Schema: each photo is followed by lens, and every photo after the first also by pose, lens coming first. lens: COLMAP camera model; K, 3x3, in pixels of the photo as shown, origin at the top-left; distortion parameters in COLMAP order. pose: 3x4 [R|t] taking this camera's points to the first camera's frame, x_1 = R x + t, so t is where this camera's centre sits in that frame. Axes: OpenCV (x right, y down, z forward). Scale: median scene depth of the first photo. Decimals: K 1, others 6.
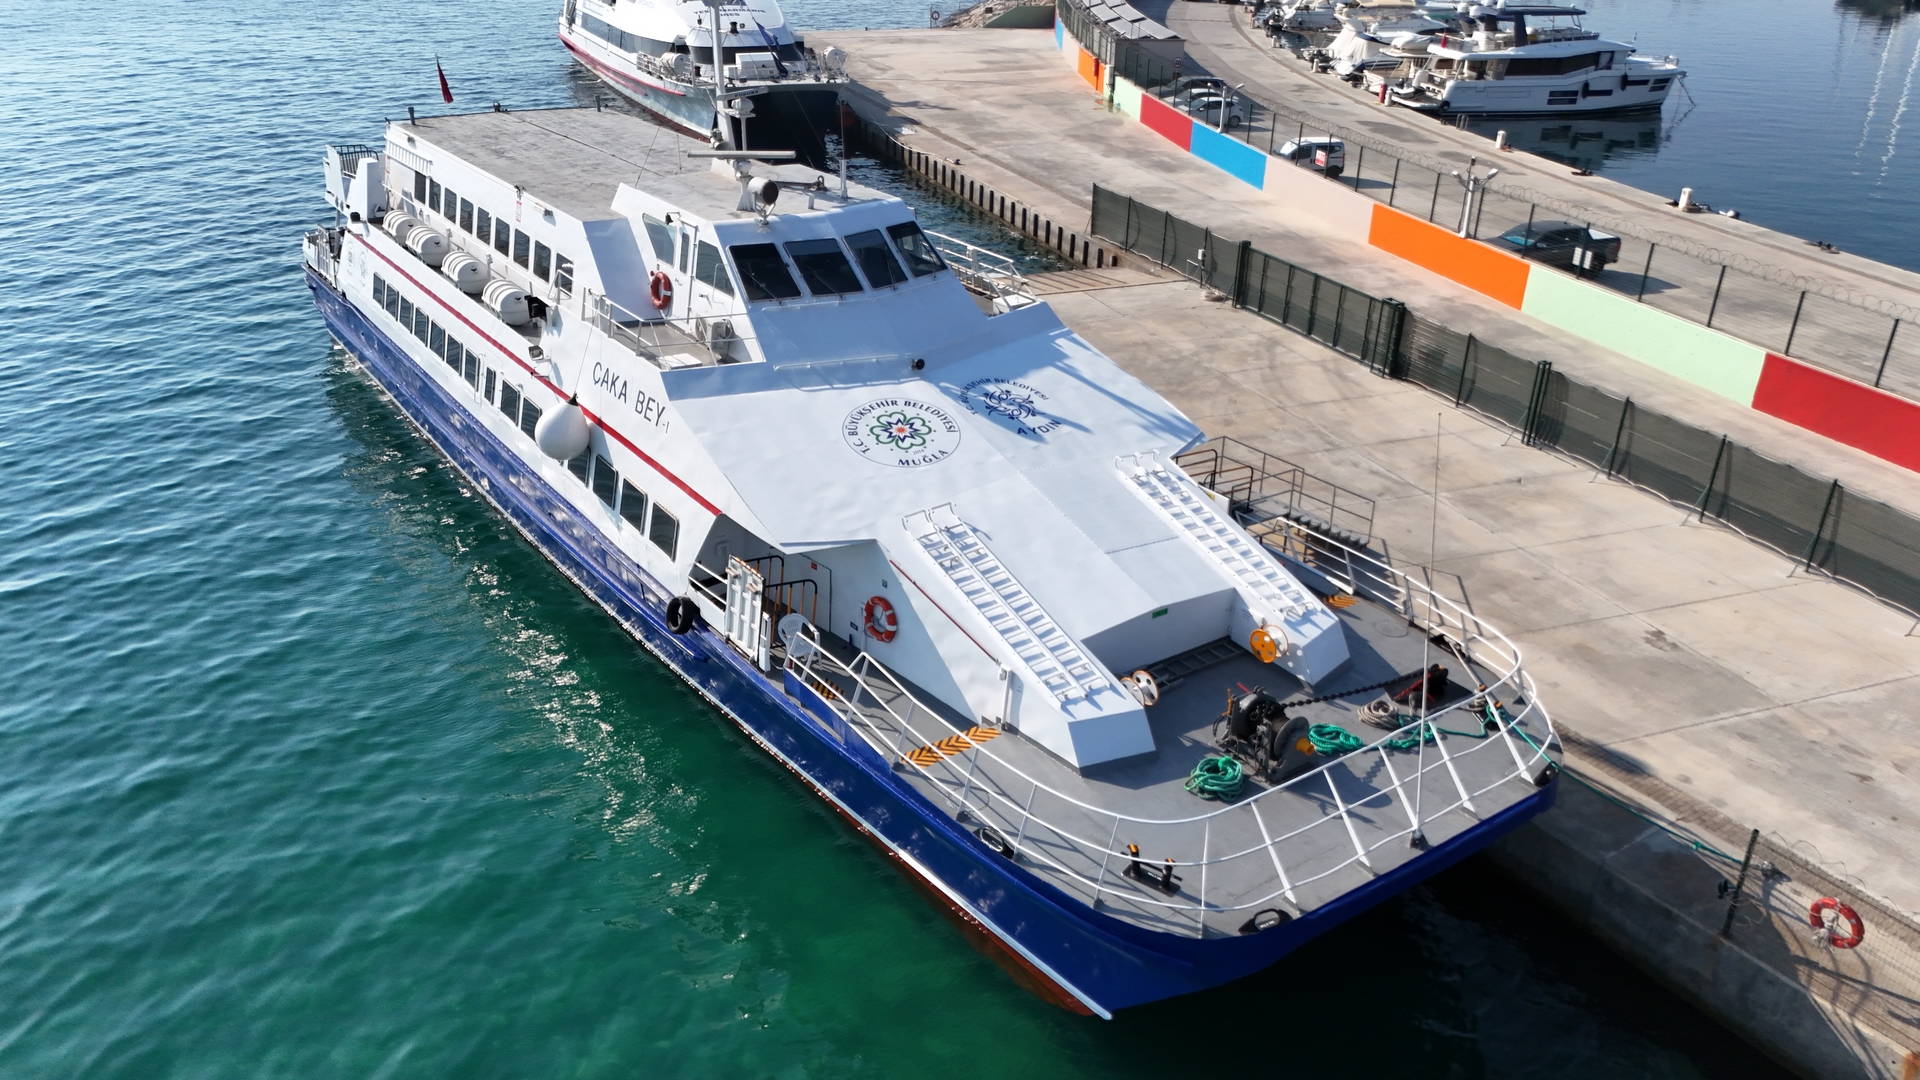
lens RADIAL K [[1371.8, 0, 960.0], [0, 1371.8, 540.0], [0, 0, 1]] dist [0.087775, -0.080774]
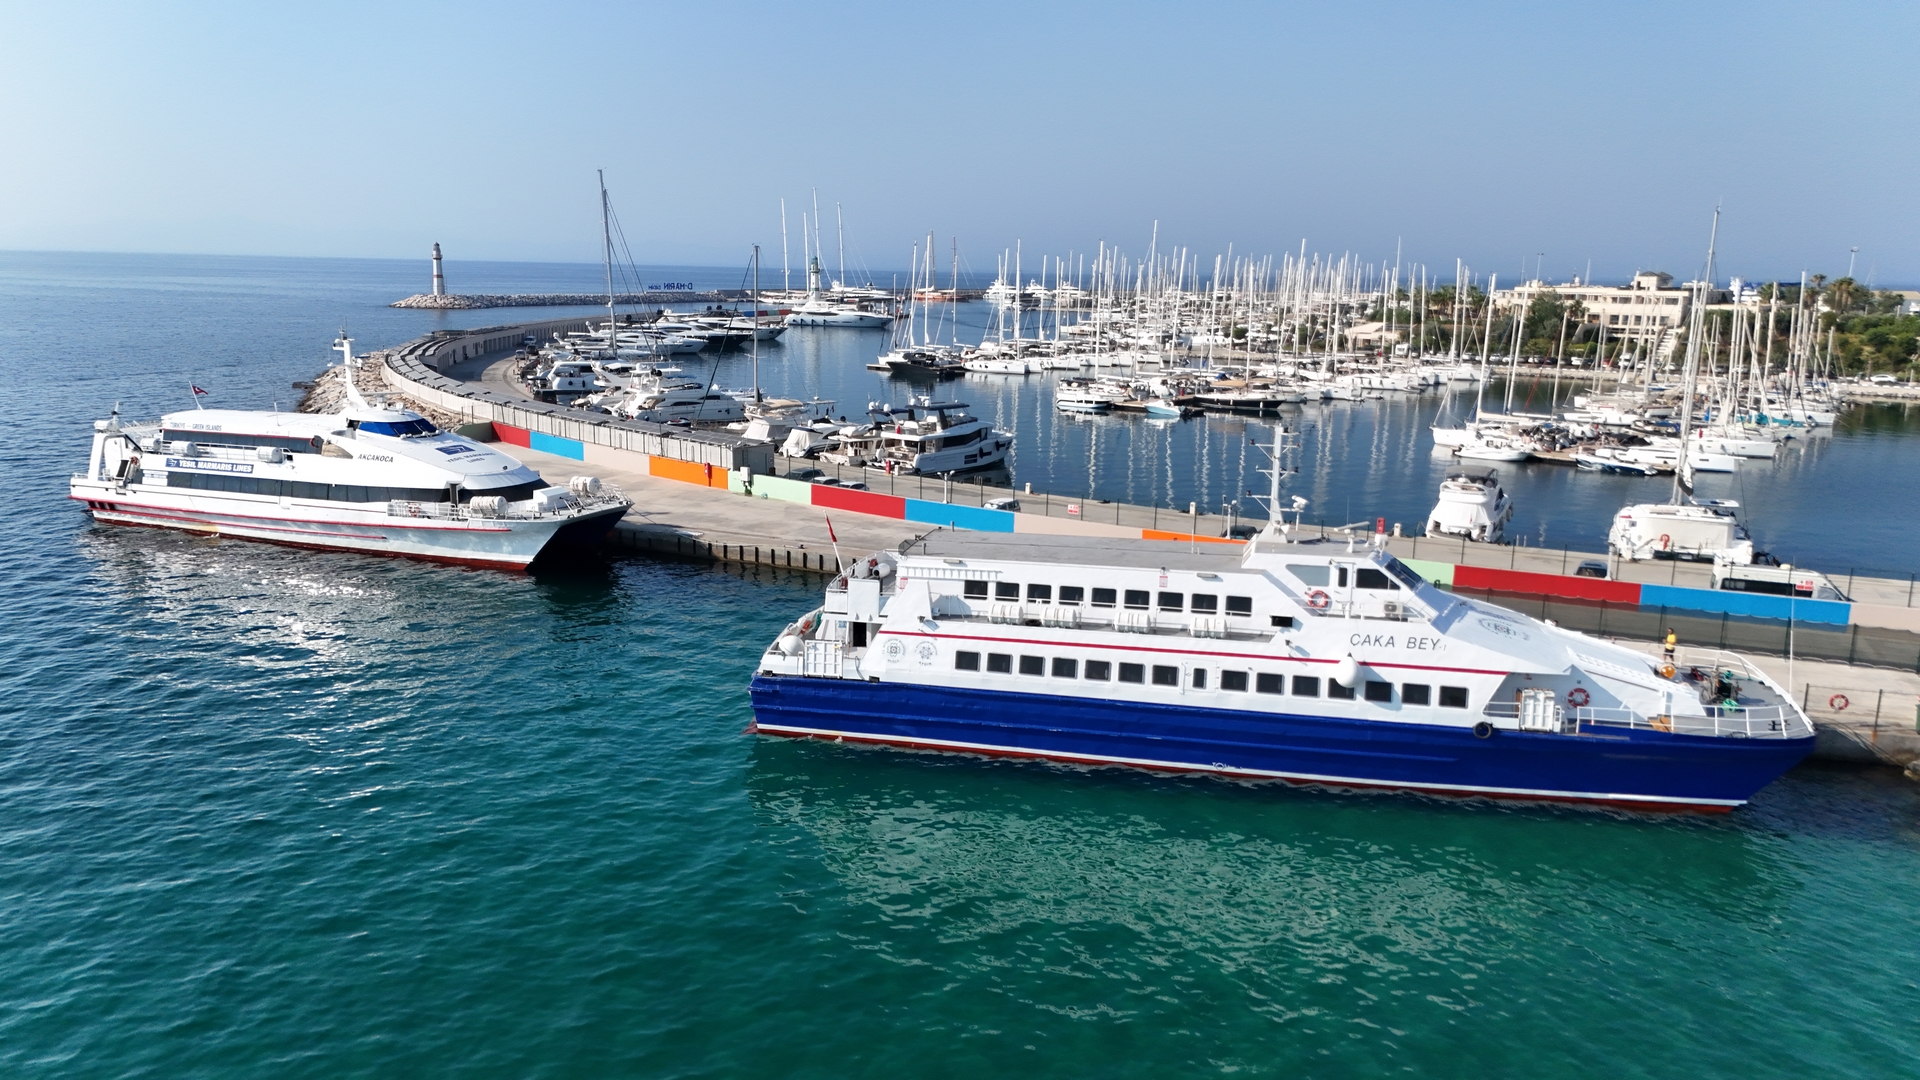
lens RADIAL K [[1381.6, 0, 930.3], [0, 1381.6, 542.2], [0, 0, 1]] dist [0.188337, -0.506111]
pose [[0.752947, -0.137641, 0.643525, -1.891458], [0.291423, 0.946510, -0.138530, -0.145017], [-0.590036, 0.291844, 0.752784, -0.177682]]
